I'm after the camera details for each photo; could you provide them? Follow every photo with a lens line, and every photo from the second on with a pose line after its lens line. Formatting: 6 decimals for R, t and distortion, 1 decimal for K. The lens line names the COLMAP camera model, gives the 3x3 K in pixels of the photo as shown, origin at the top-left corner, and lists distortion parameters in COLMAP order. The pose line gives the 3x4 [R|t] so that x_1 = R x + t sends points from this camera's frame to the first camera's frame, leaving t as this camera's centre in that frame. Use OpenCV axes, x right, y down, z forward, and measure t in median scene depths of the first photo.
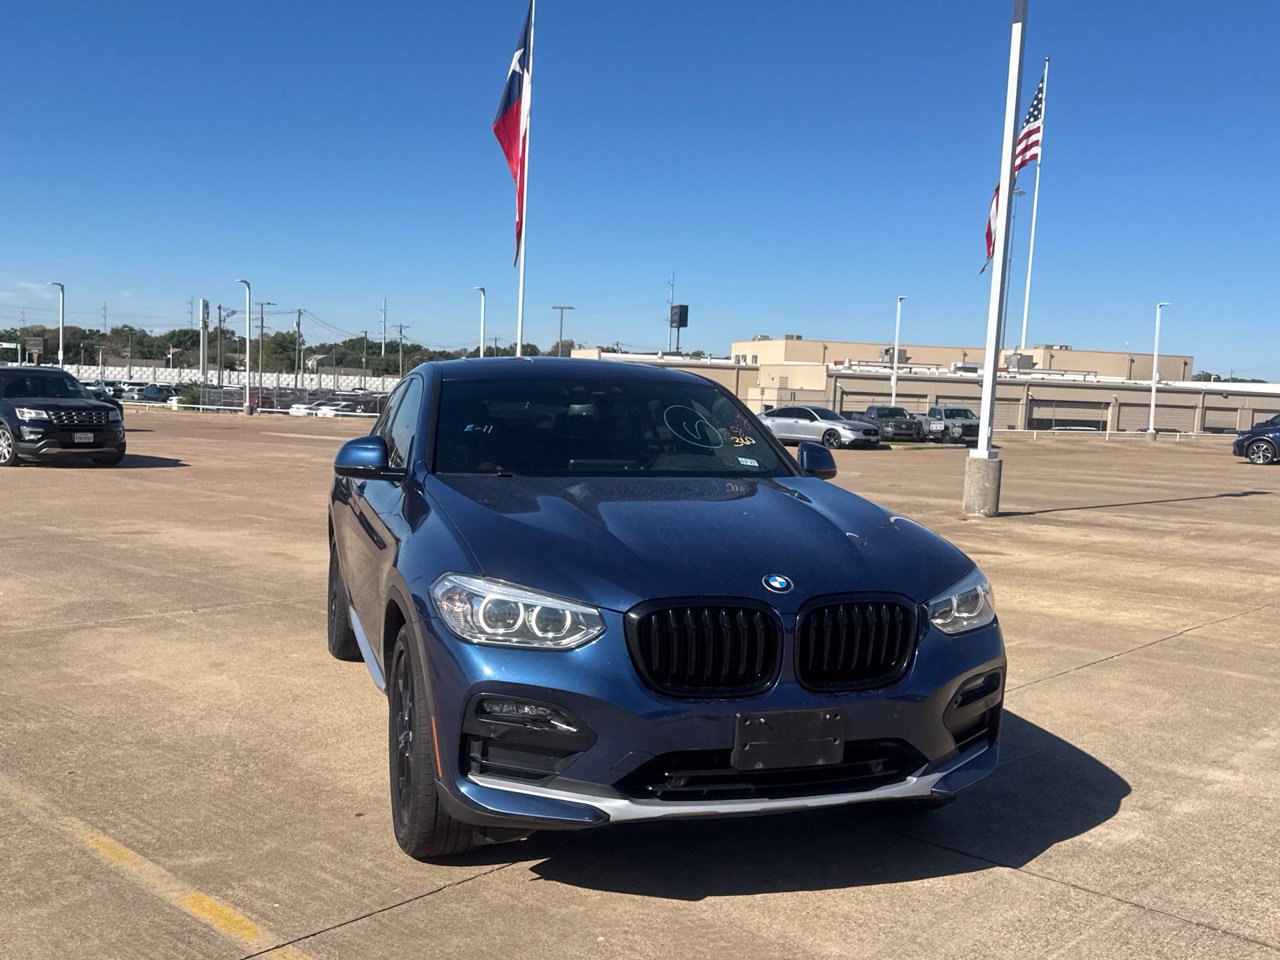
lens RADIAL K [[1174.5, 0, 635.9], [0, 1174.5, 482.8], [0, 0, 1]] dist [0.041086, 0.000000]
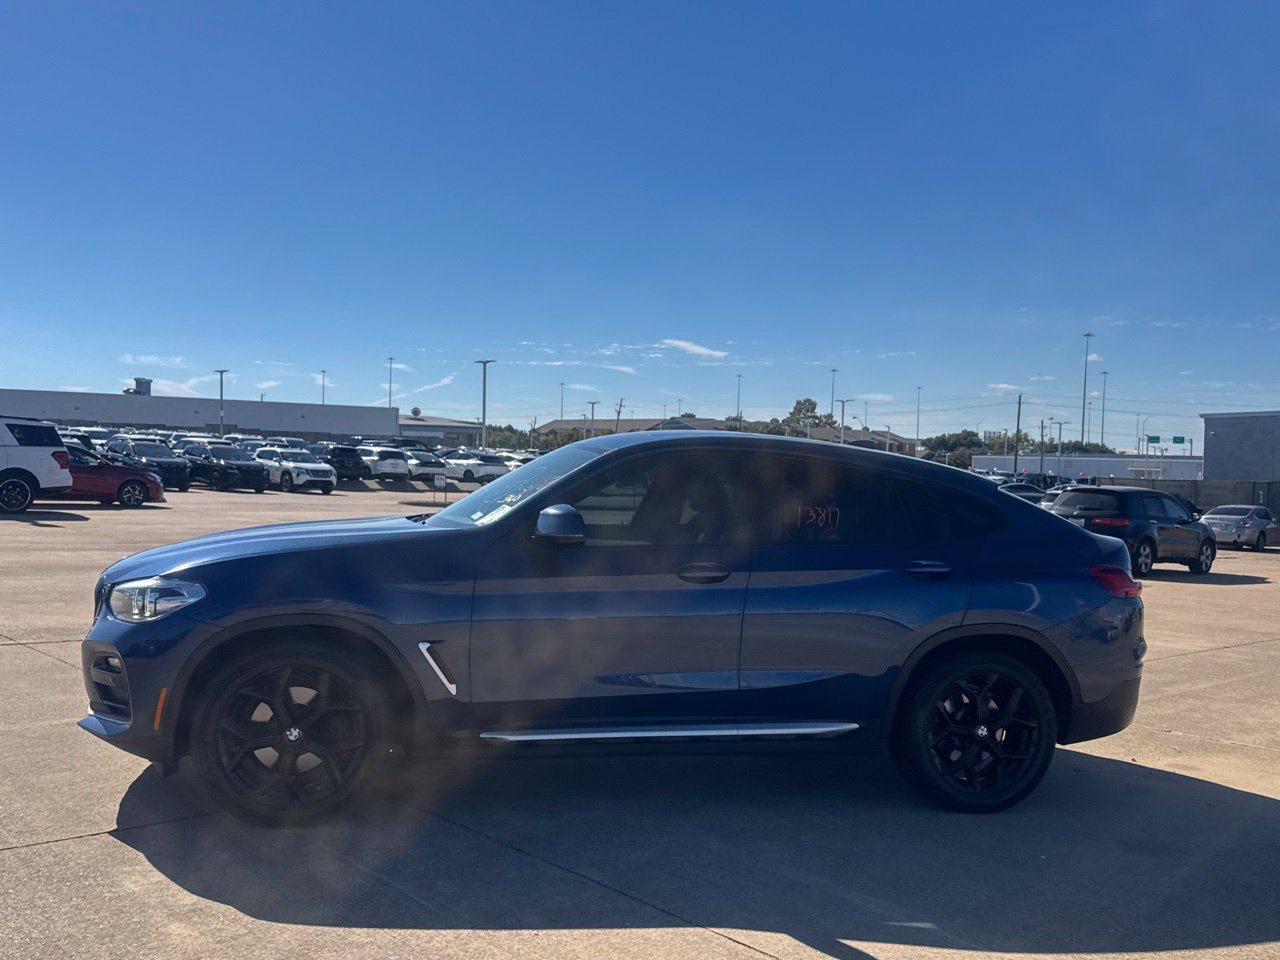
lens RADIAL K [[1174.5, 0, 635.1], [0, 1174.5, 488.5], [0, 0, 1]] dist [0.041086, 0.000000]
pose [[-0.058144, -0.021359, -0.998080, 1.384060], [-0.110798, 0.993733, -0.014811, -0.050753], [0.992141, 0.109724, -0.060146, 1.459396]]
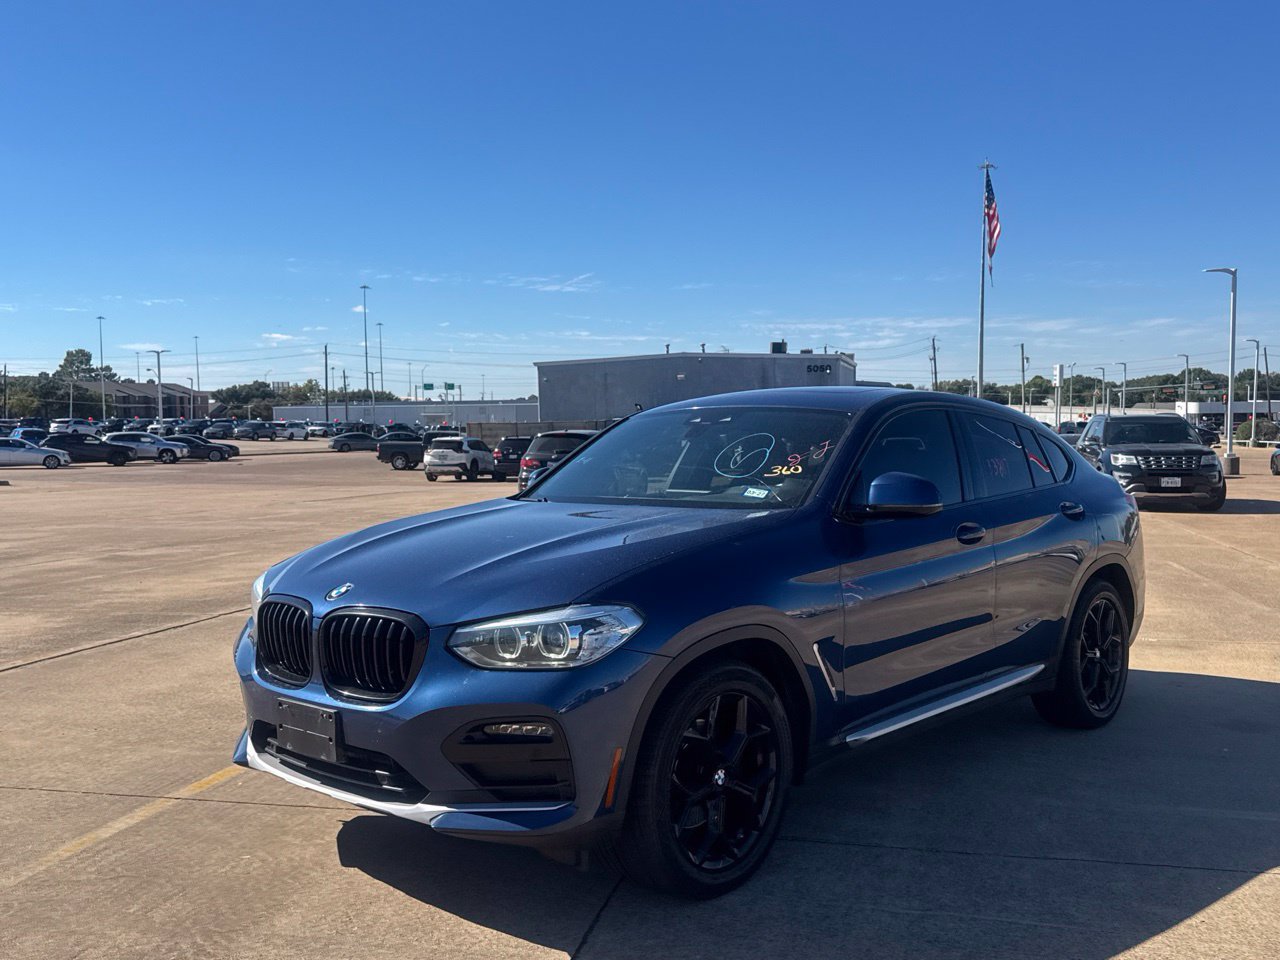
lens RADIAL K [[1174.5, 0, 639.4], [0, 1174.5, 486.1], [0, 0, 1]] dist [0.041086, 0.000000]
pose [[0.502602, 0.000707, -0.864518, 1.022201], [-0.033414, 0.999268, -0.018608, -0.003578], [0.863872, 0.038240, 0.502258, 0.562540]]
